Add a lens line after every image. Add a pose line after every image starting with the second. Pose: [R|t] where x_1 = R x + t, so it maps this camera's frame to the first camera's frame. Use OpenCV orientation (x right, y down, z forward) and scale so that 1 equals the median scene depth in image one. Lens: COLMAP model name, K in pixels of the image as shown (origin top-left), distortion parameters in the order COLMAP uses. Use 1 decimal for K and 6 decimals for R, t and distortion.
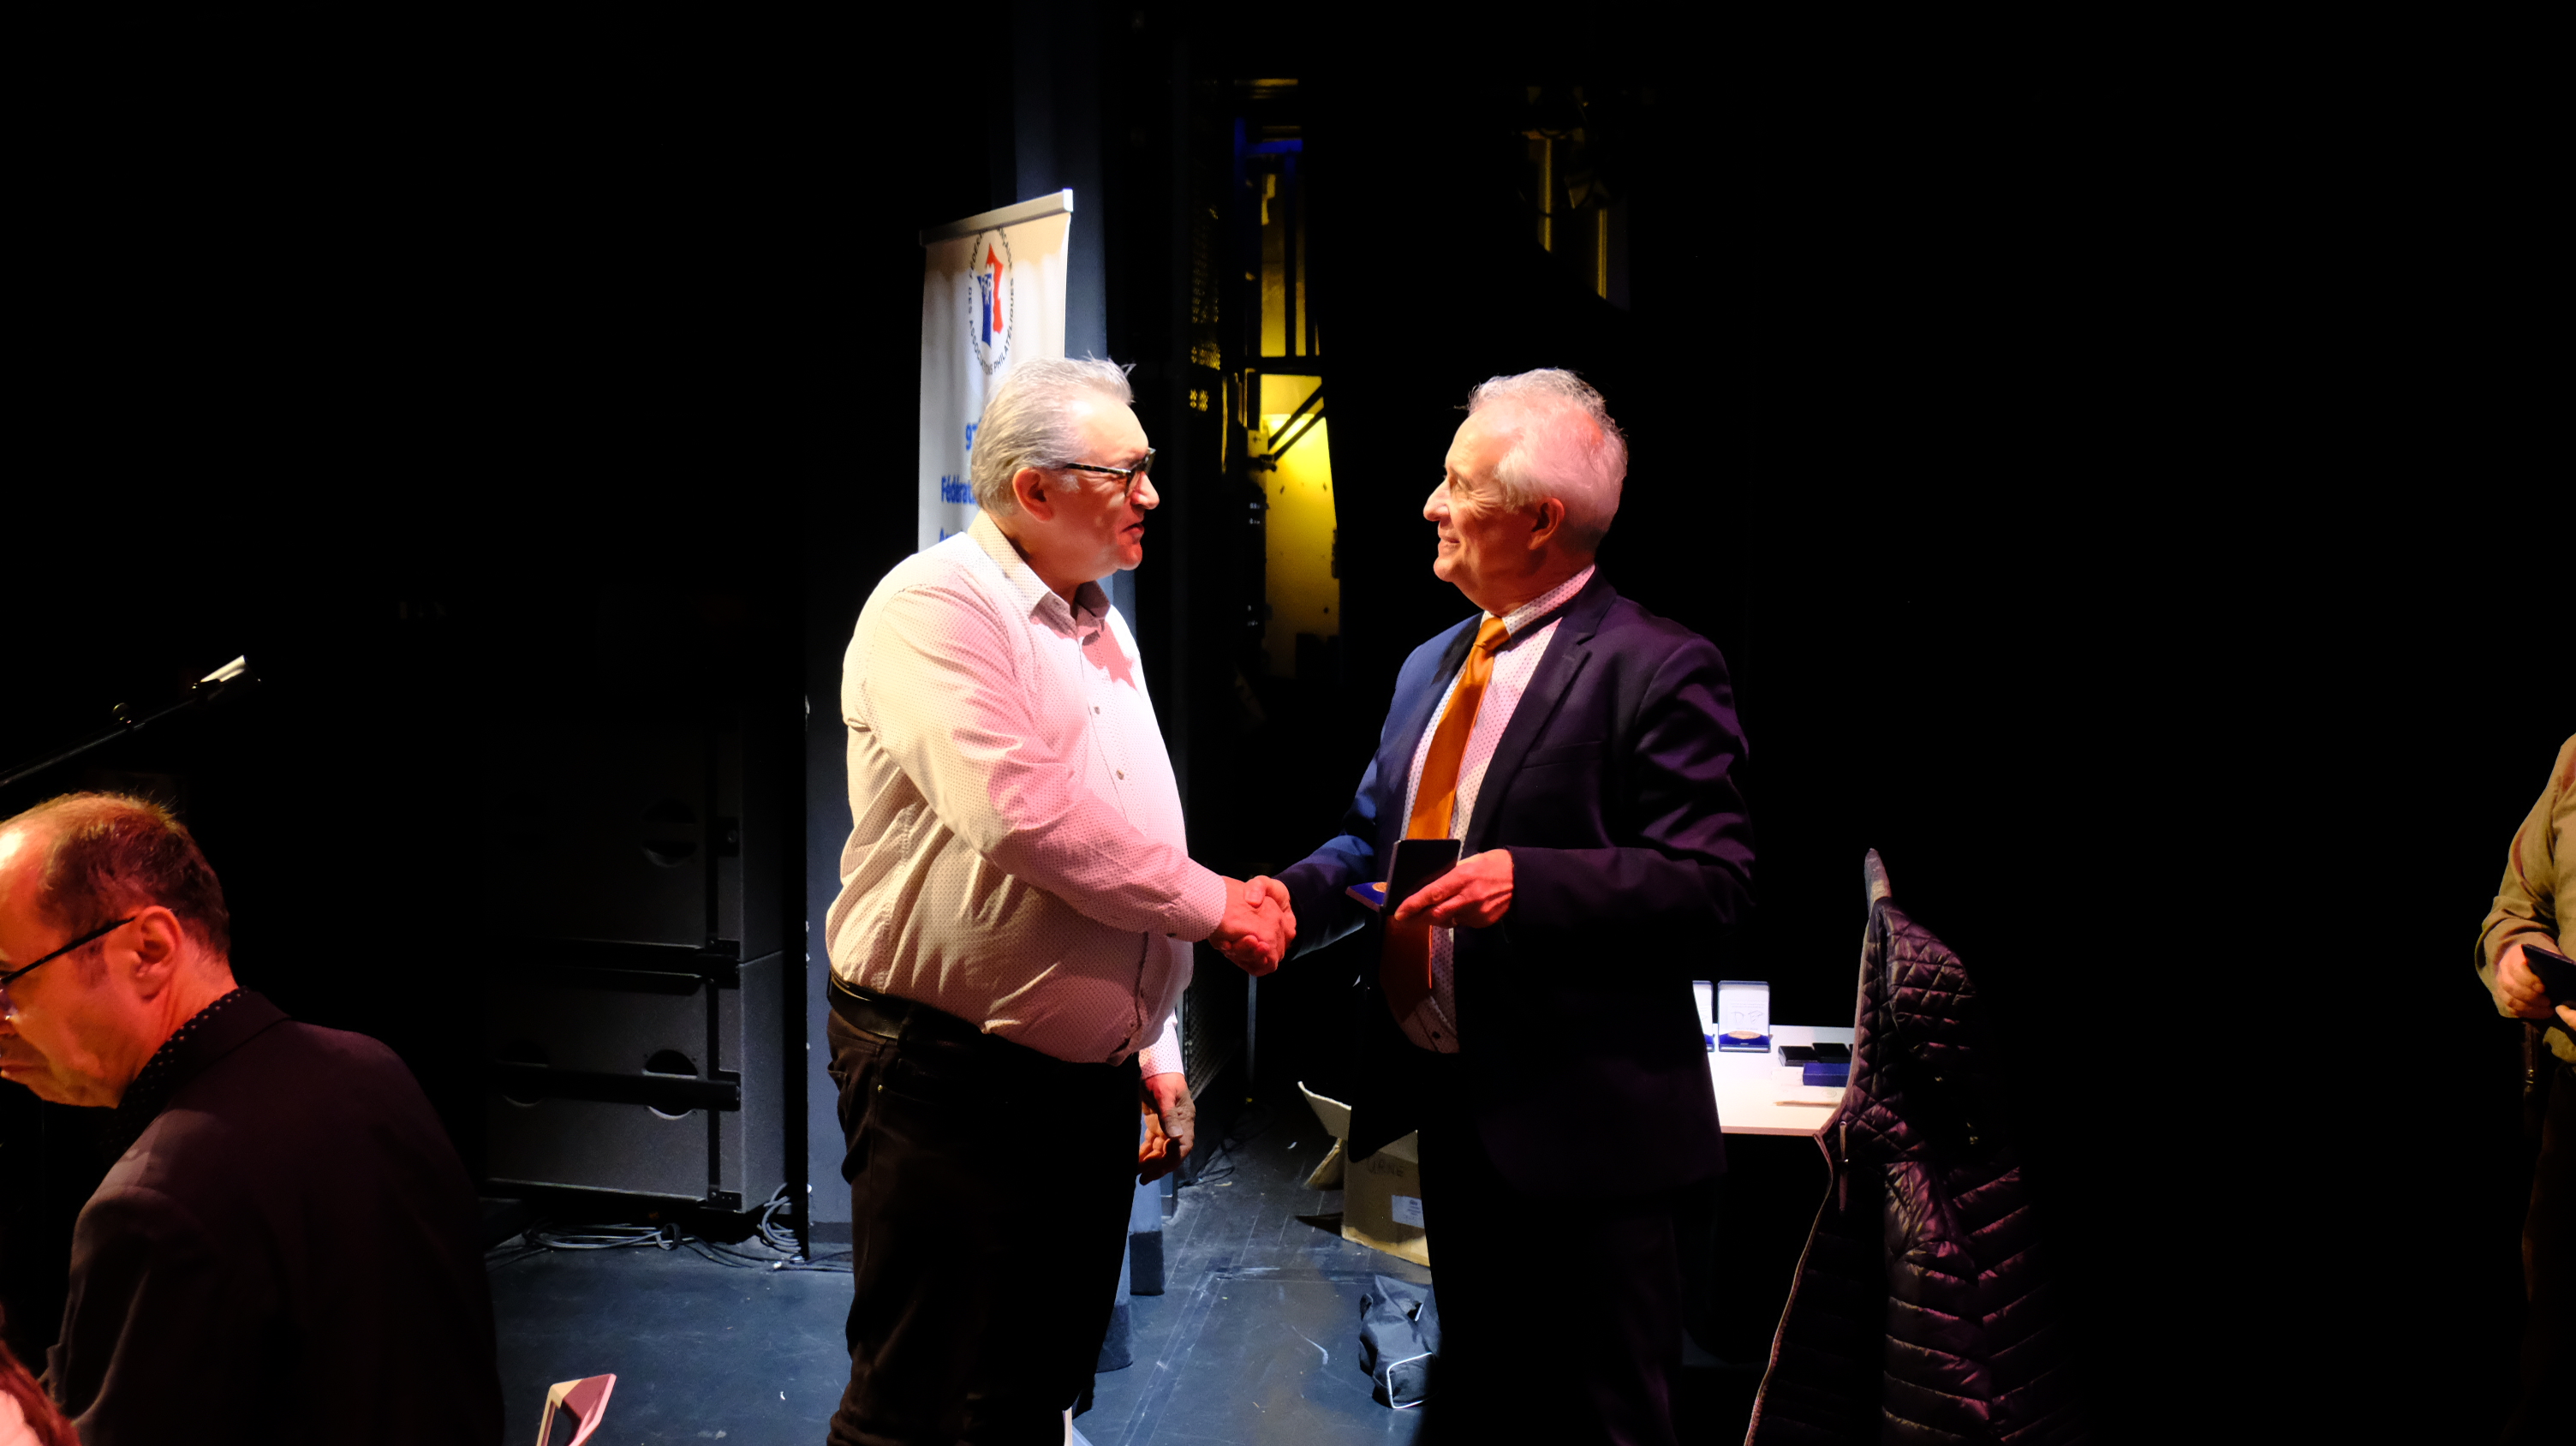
lens RADIAL K [[2761.0, 0, 1273.7], [0, 2761.0, 678.4], [0, 0, 1]] dist [0.001869, 0.000000]
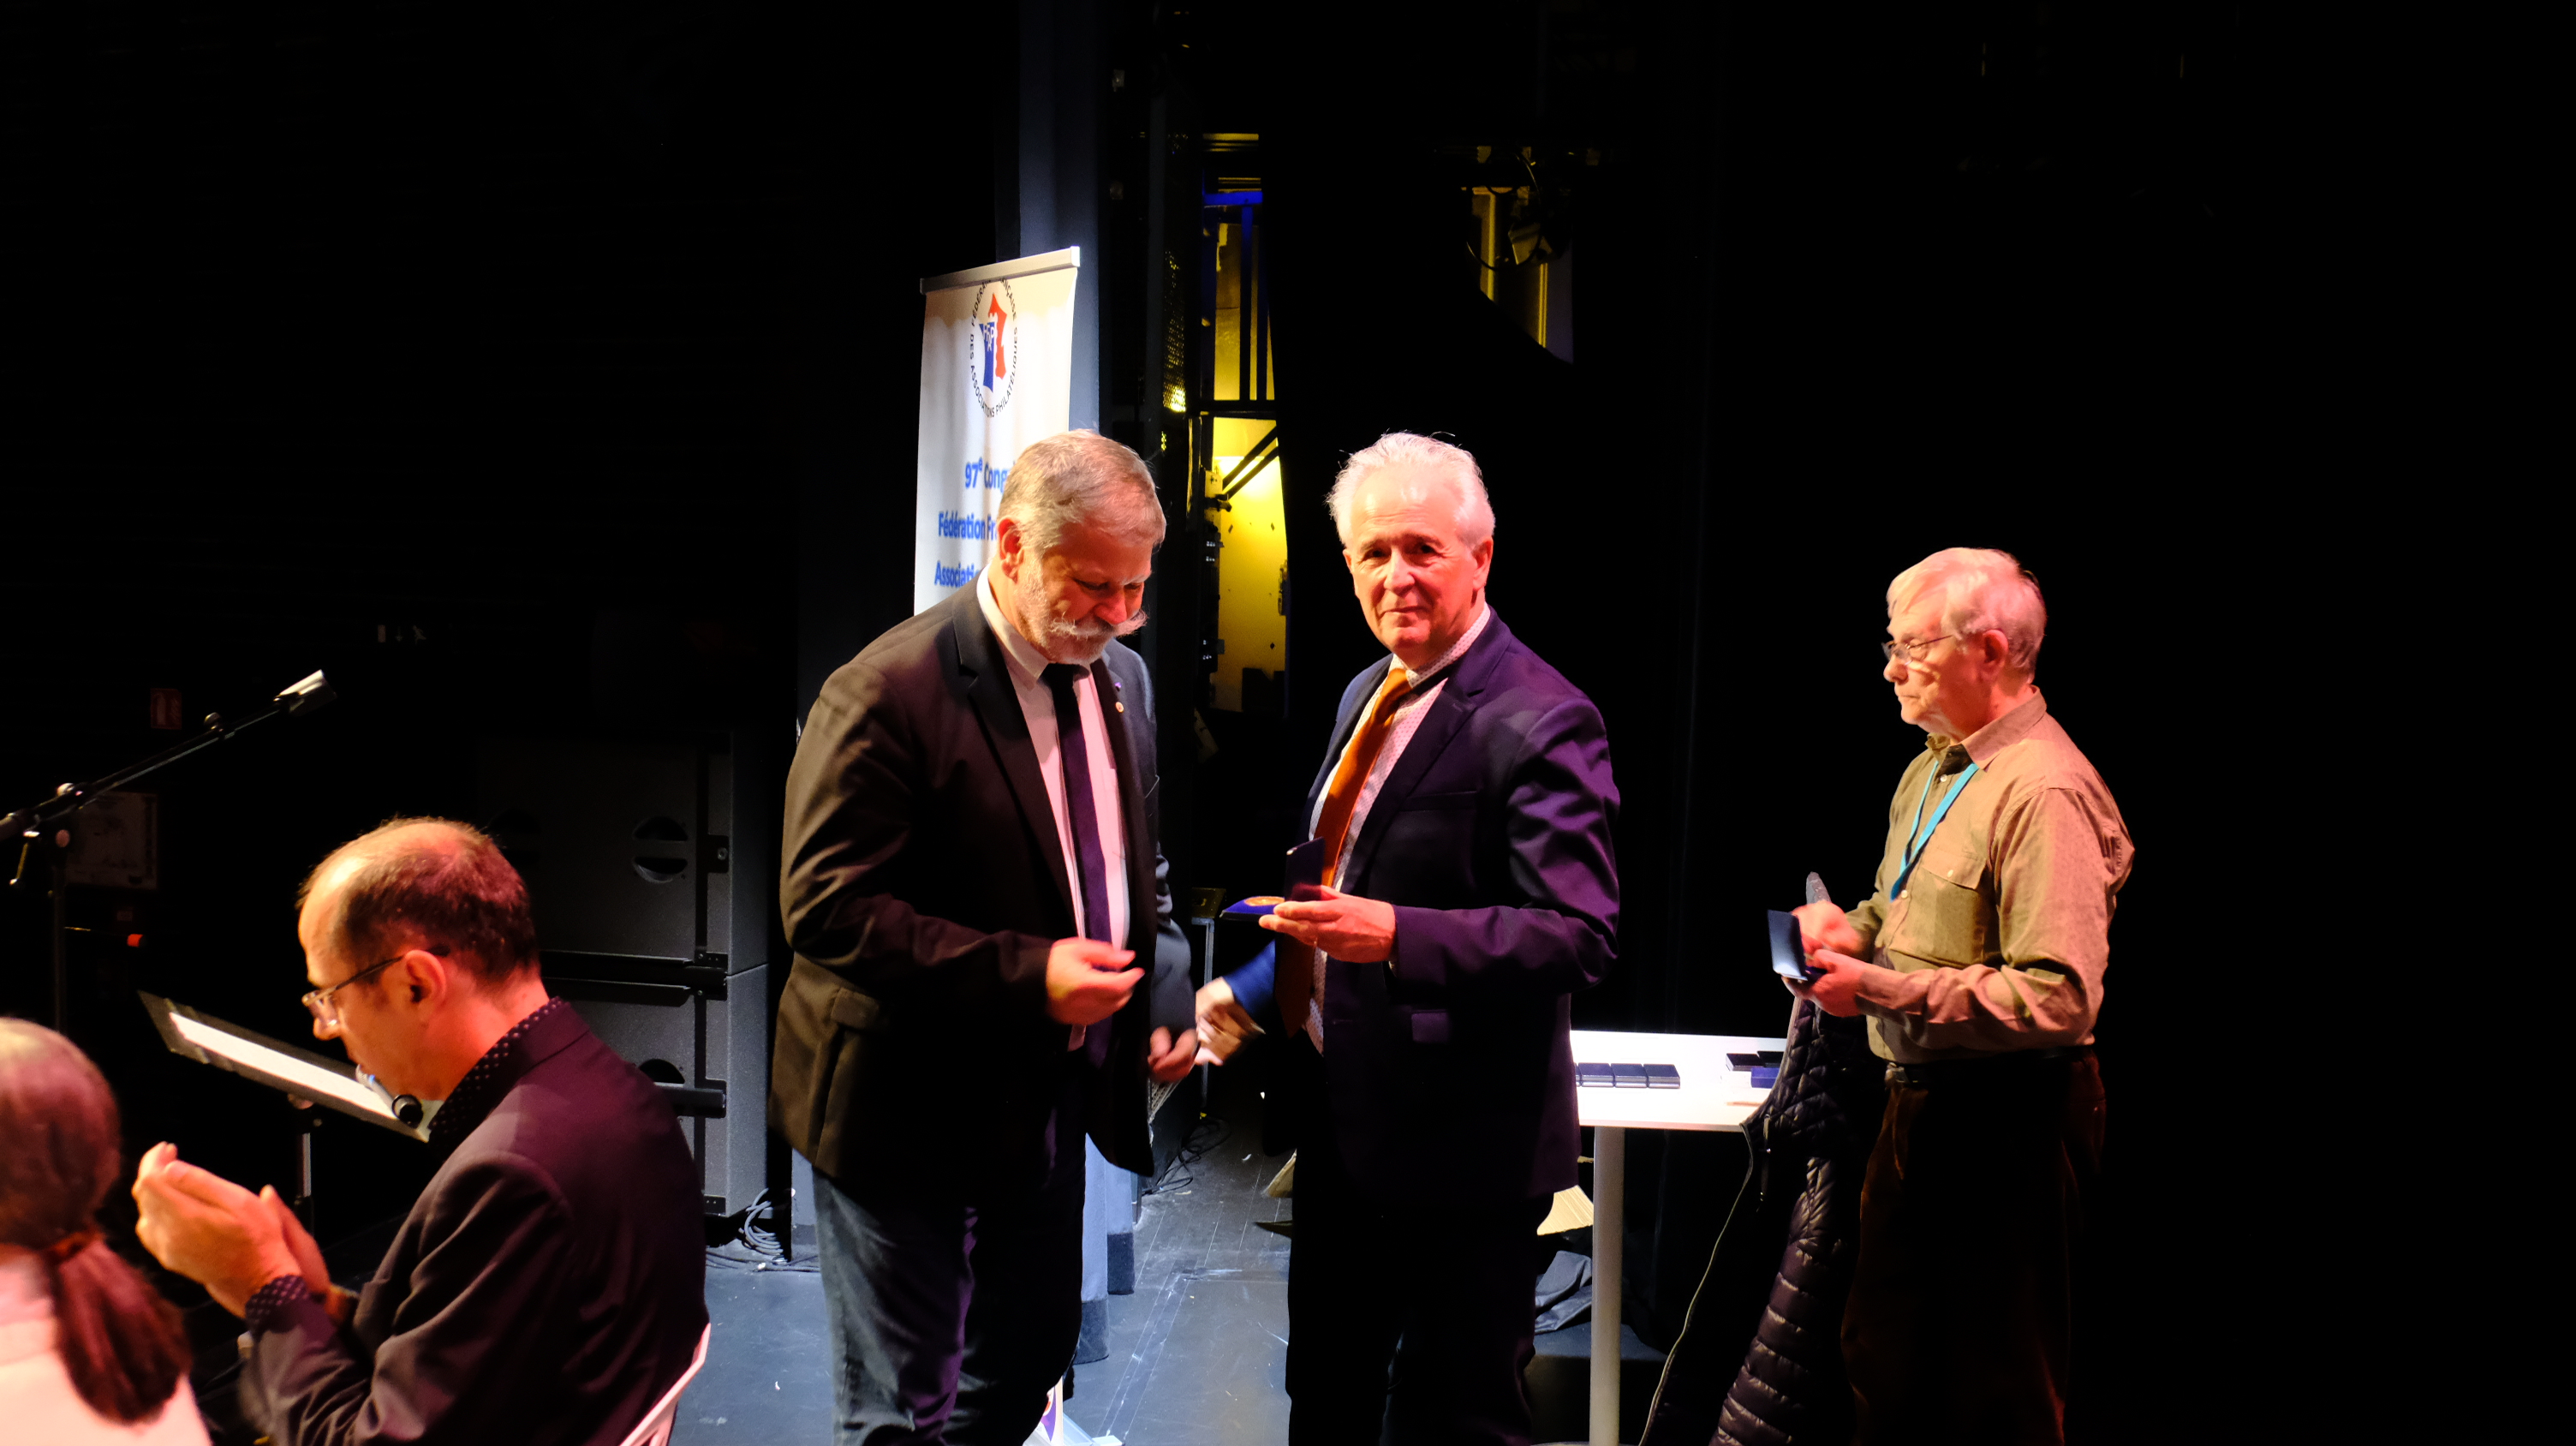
lens RADIAL K [[2761.9, 0, 1295.6], [0, 2761.9, 695.2], [0, 0, 1]] dist [0.030879, 0.000000]
pose [[0.999116, 0.011179, 0.040533, -0.022663], [-0.010853, 0.999907, -0.008266, 0.003541], [-0.040622, 0.007818, 0.999144, -0.052969]]
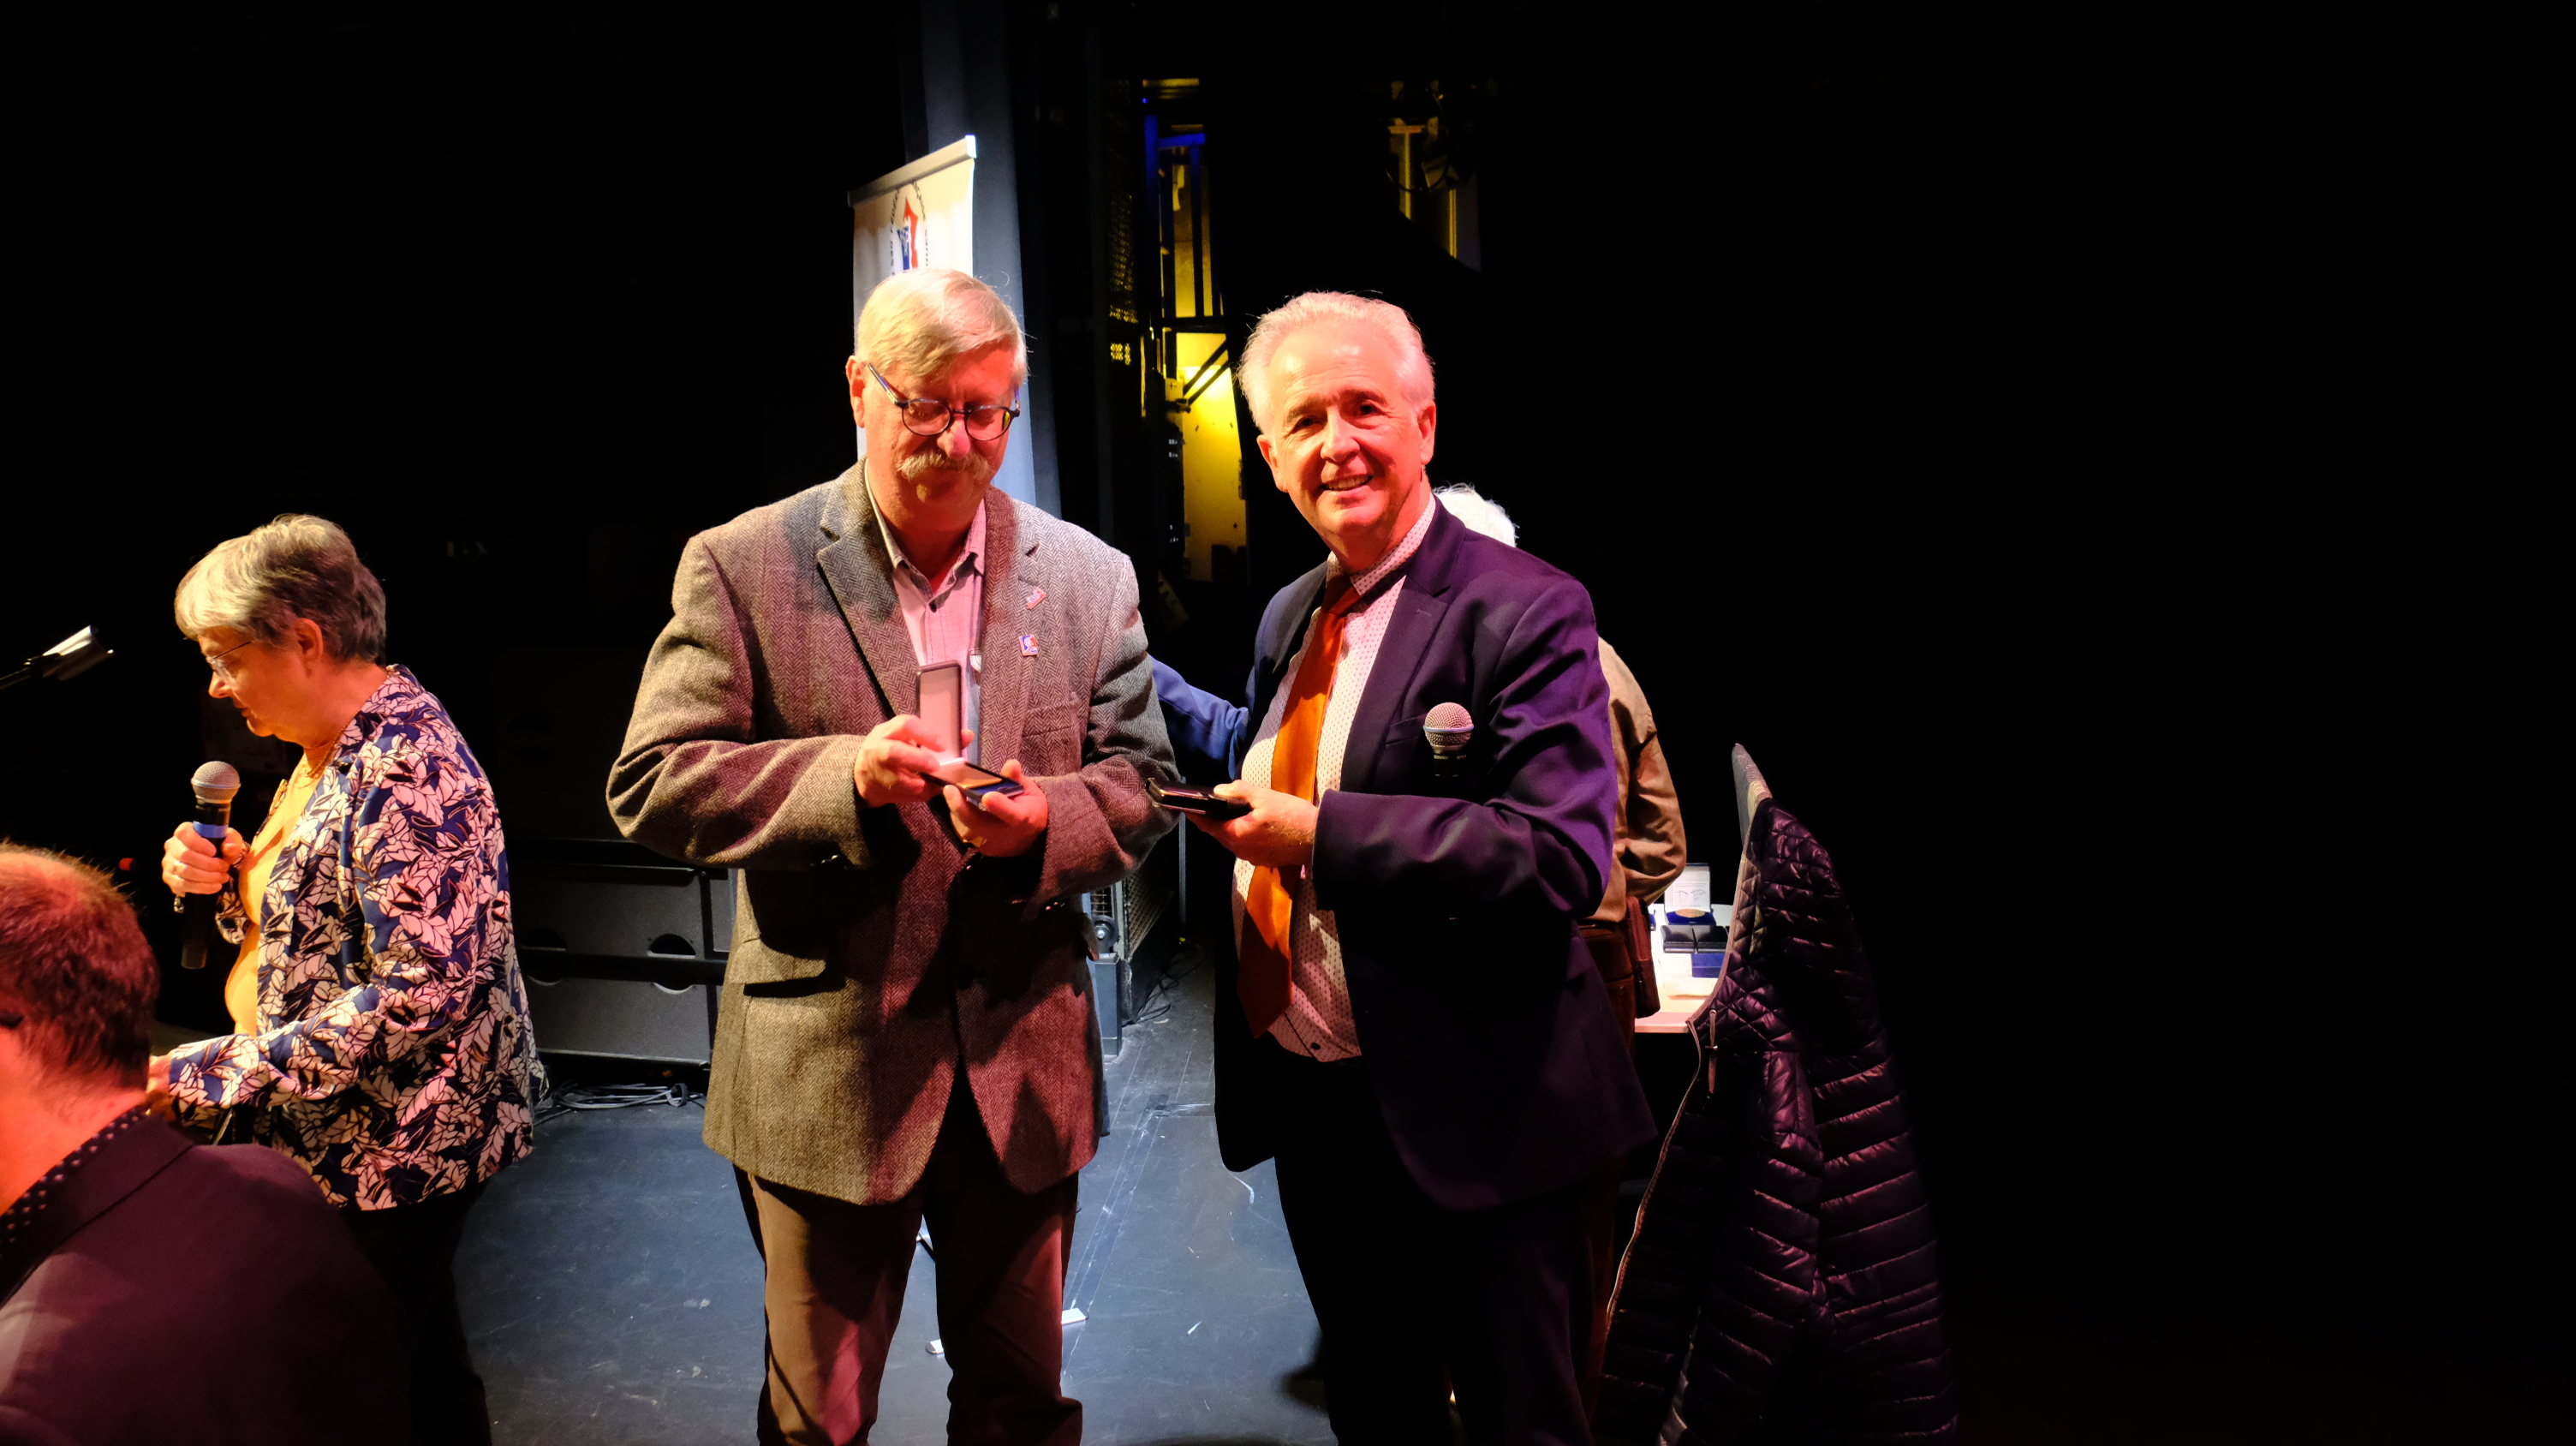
lens RADIAL K [[1982.8, 0, 1284.0], [0, 1982.8, 697.0], [0, 0, 1]] dist [-0.022144, 0.001208]
pose [[0.998762, -0.029421, 0.040122, 0.004702], [0.026726, 0.997453, 0.066125, -0.010409], [-0.041965, -0.064970, 0.997004, 0.182565]]
